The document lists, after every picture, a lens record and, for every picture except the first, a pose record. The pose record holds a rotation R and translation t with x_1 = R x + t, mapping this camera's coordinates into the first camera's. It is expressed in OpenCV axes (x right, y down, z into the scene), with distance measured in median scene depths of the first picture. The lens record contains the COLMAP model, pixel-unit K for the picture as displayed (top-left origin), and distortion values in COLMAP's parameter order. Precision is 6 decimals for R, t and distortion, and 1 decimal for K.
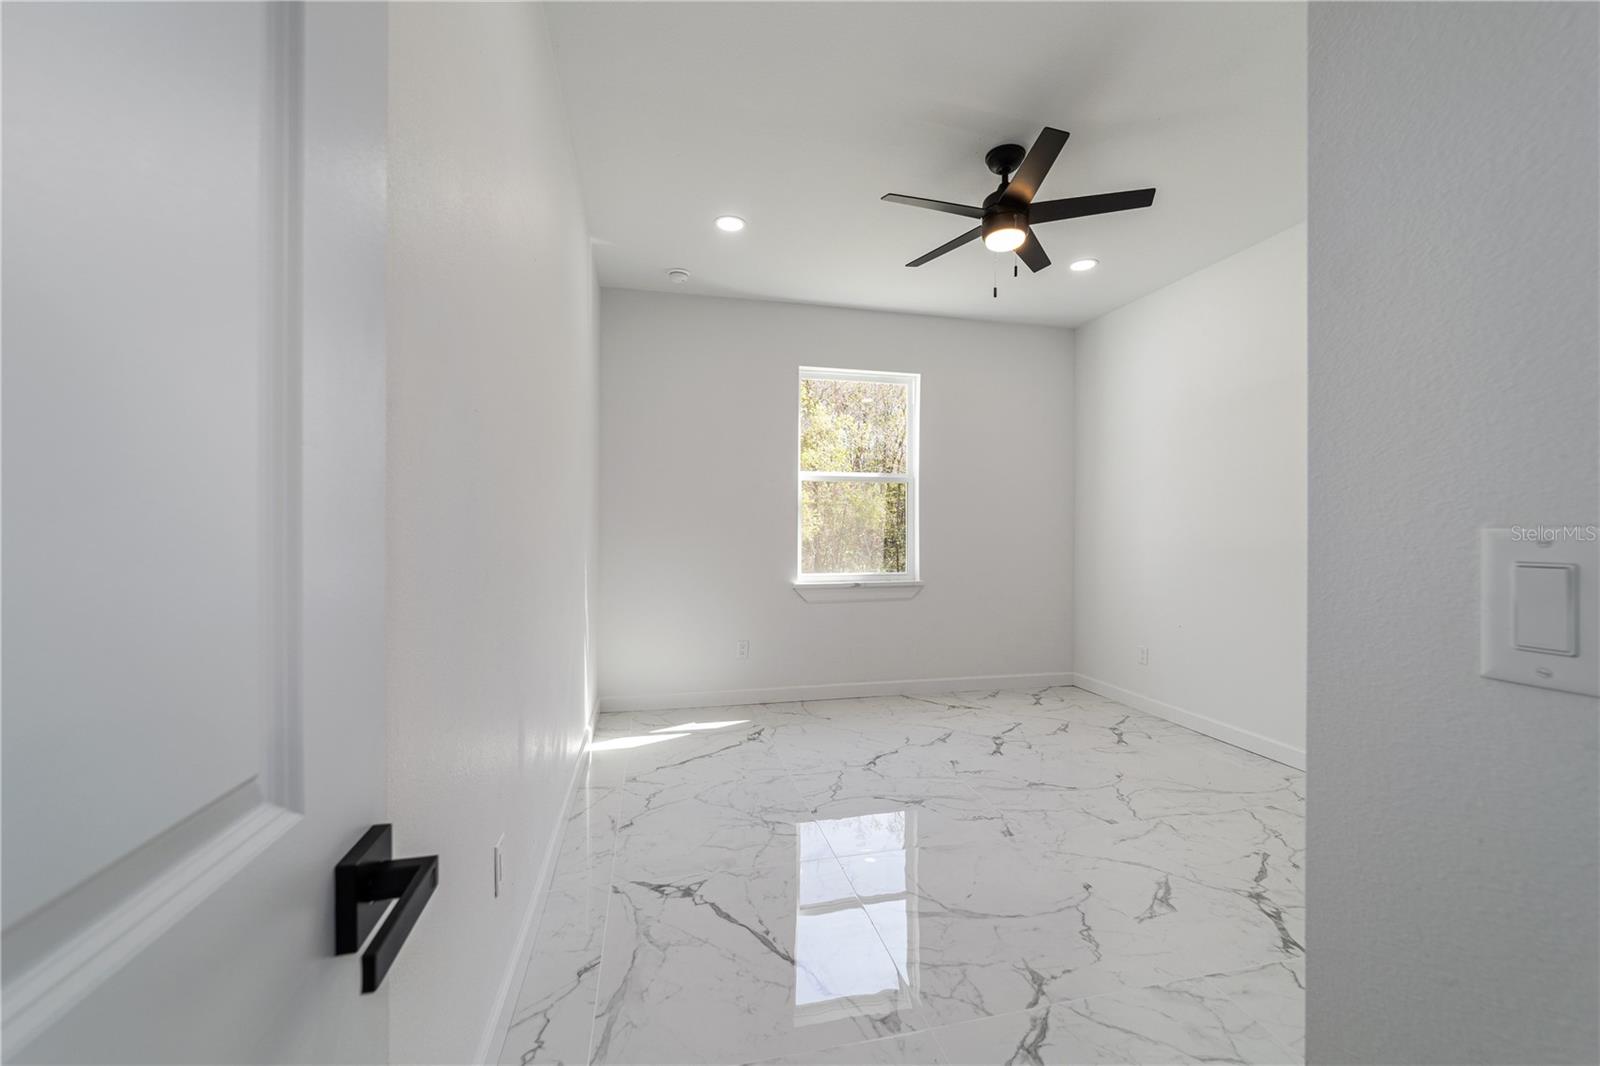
lens RADIAL K [[615.8, 0, 796.7], [0, 615.8, 532.5], [0, 0, 1]] dist [-0.018388, 0.008633]
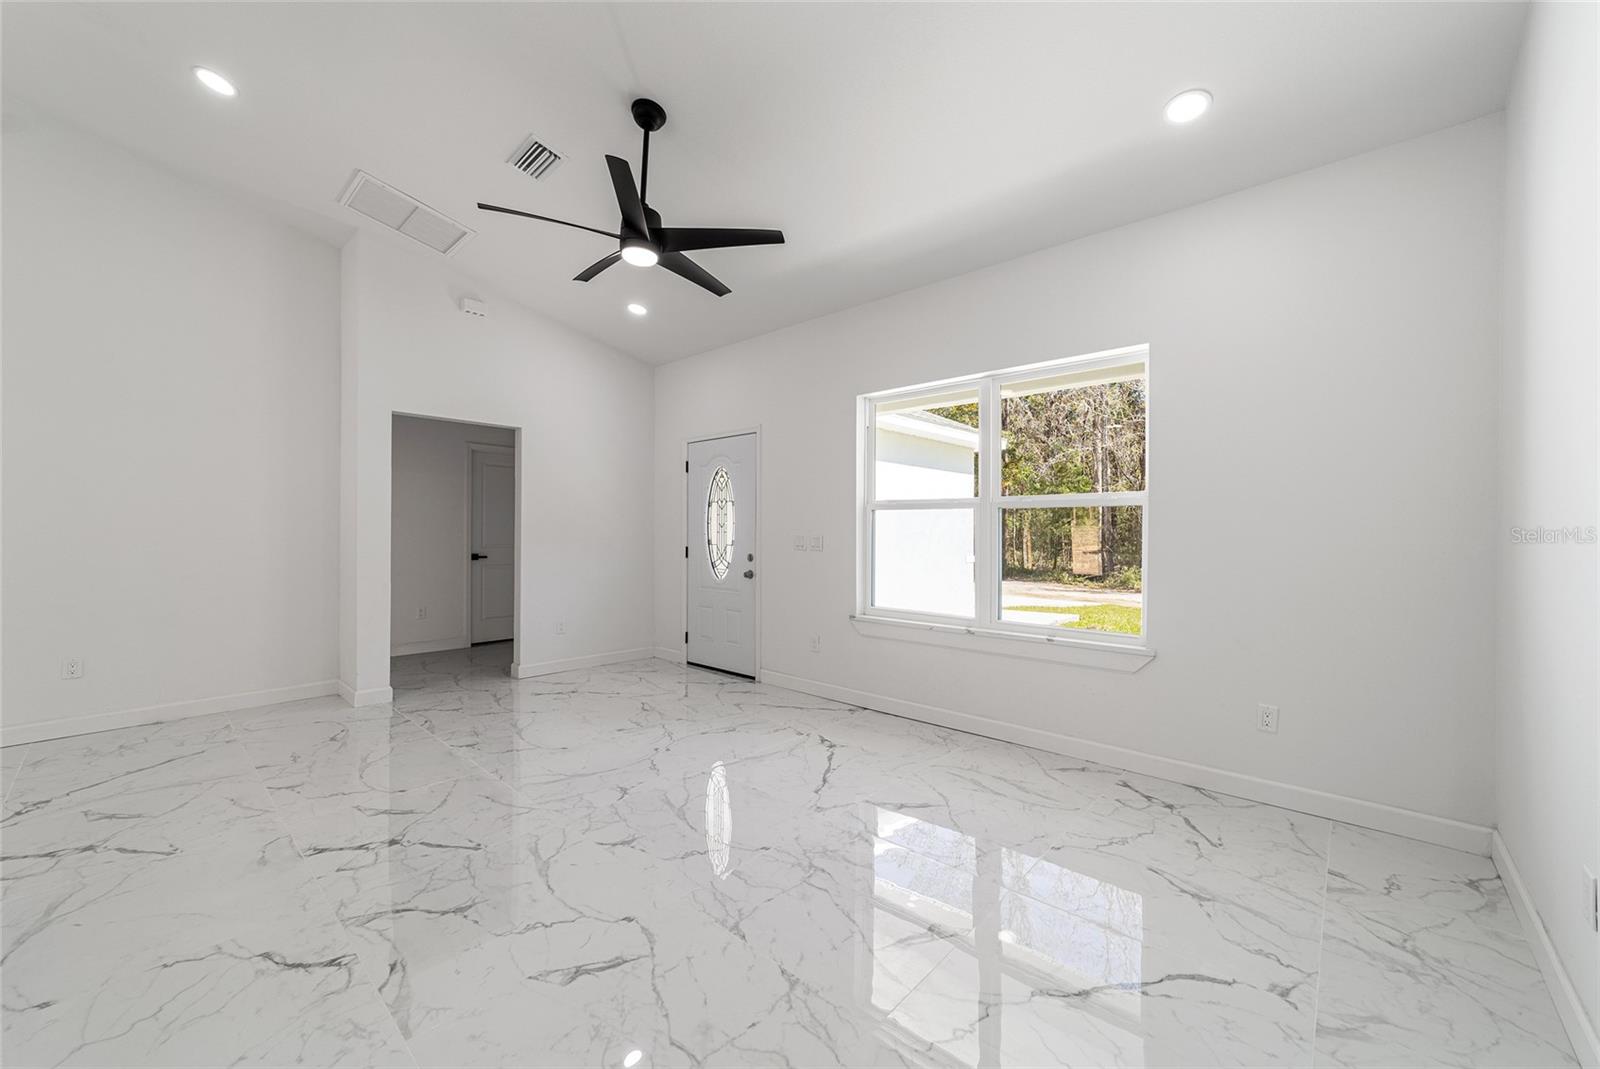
lens RADIAL K [[615.8, 0, 796.7], [0, 615.8, 534.0], [0, 0, 1]] dist [-0.018388, 0.008633]
pose [[0.573731, -0.004475, -0.819032, 1.173732], [0.003100, 0.999990, -0.003292, -0.009720], [0.819038, -0.000650, 0.573739, -0.081160]]
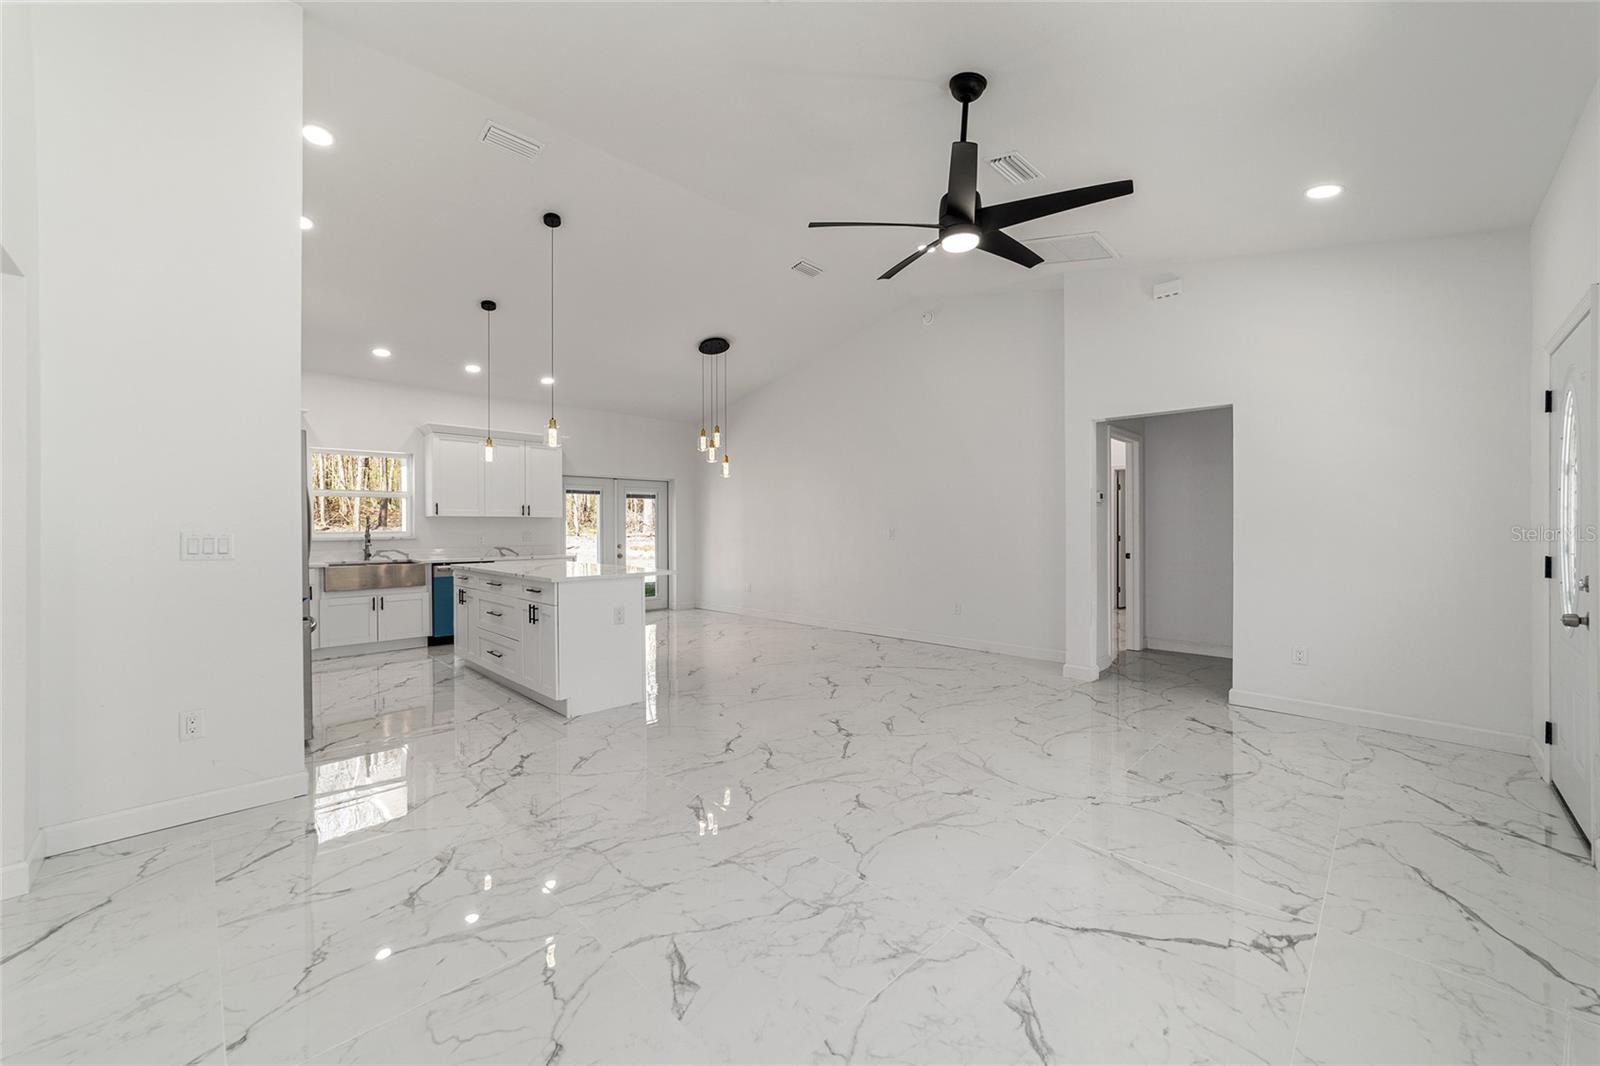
lens RADIAL K [[612.6, 0, 792.4], [0, 612.6, 527.2], [0, 0, 1]] dist [-0.017059, 0.008415]
pose [[-0.846419, -0.008031, -0.532456, 0.850693], [-0.004450, 0.999958, -0.008010, -0.009023], [0.532498, -0.004410, -0.846420, 1.354252]]
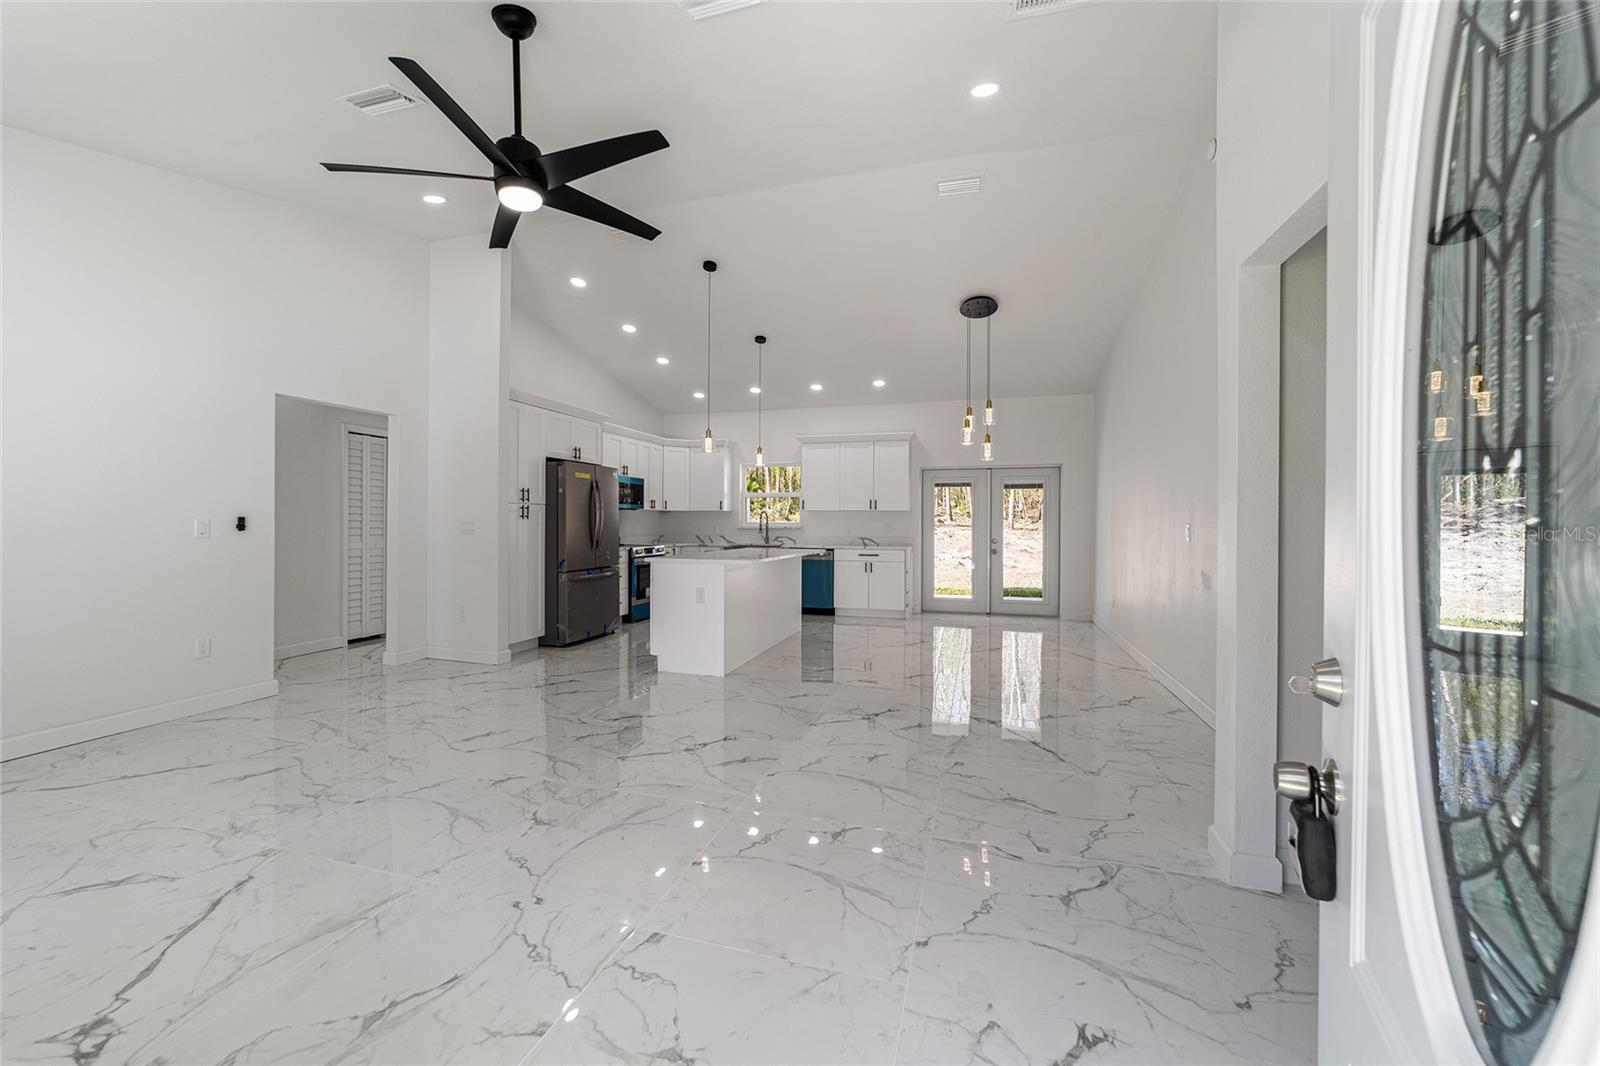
lens RADIAL K [[615.8, 0, 796.7], [0, 615.8, 532.5], [0, 0, 1]] dist [-0.018388, 0.008633]
pose [[-0.871171, -0.022993, 0.490441, -1.228184], [-0.014261, 0.999666, 0.021535, -0.027911], [-0.490772, 0.011766, -0.871208, 1.193536]]
